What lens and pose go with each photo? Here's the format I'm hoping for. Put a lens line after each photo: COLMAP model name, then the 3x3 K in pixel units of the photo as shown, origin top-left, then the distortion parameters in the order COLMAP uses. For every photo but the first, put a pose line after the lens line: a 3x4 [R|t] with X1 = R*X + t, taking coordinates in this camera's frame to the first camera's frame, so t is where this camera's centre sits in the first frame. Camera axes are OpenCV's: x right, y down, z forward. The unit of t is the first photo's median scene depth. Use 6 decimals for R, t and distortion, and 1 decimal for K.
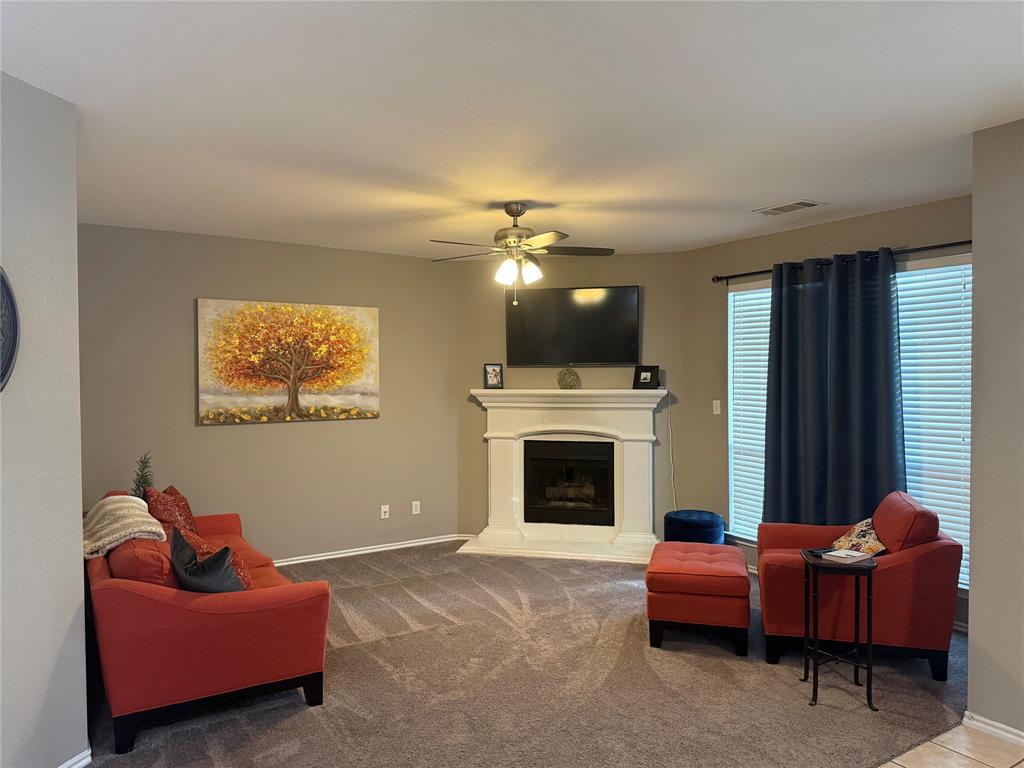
lens RADIAL K [[711.5, 0, 512.0], [0, 711.5, 384.0], [0, 0, 1]] dist [0.095762, -0.147279]
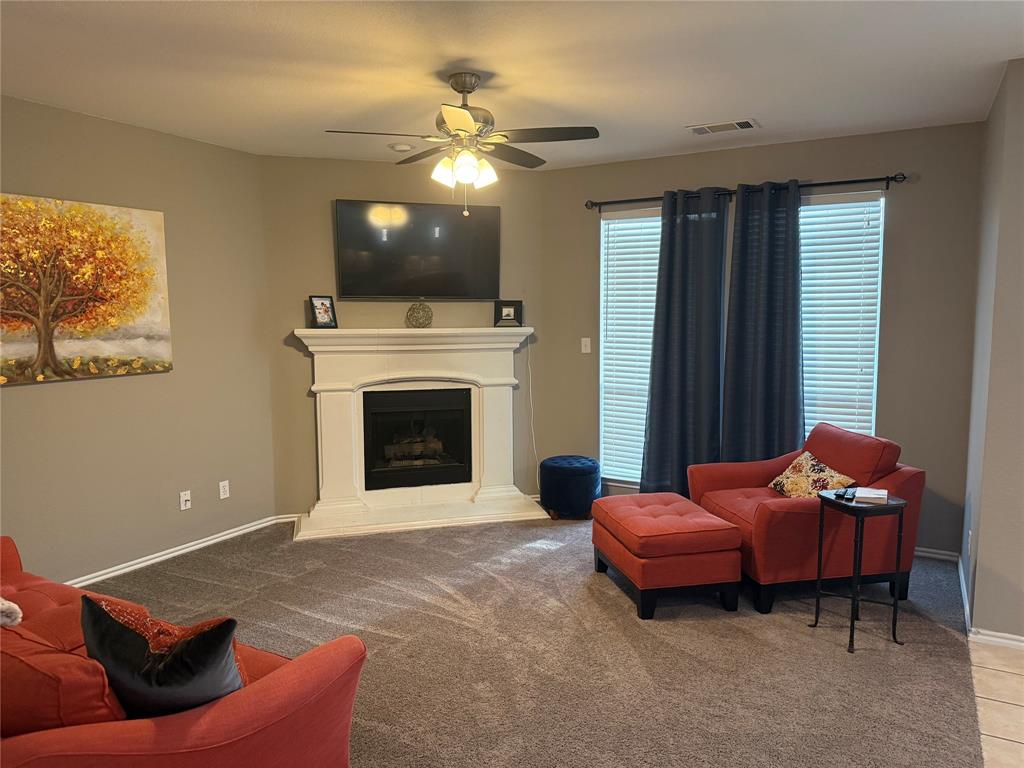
lens RADIAL K [[711.5, 0, 512.0], [0, 711.5, 384.0], [0, 0, 1]] dist [0.095762, -0.147279]
pose [[0.881321, -0.049427, 0.469925, -0.236925], [0.008967, 0.996084, 0.087953, 0.000276], [-0.472432, -0.073301, 0.878314, 0.223969]]
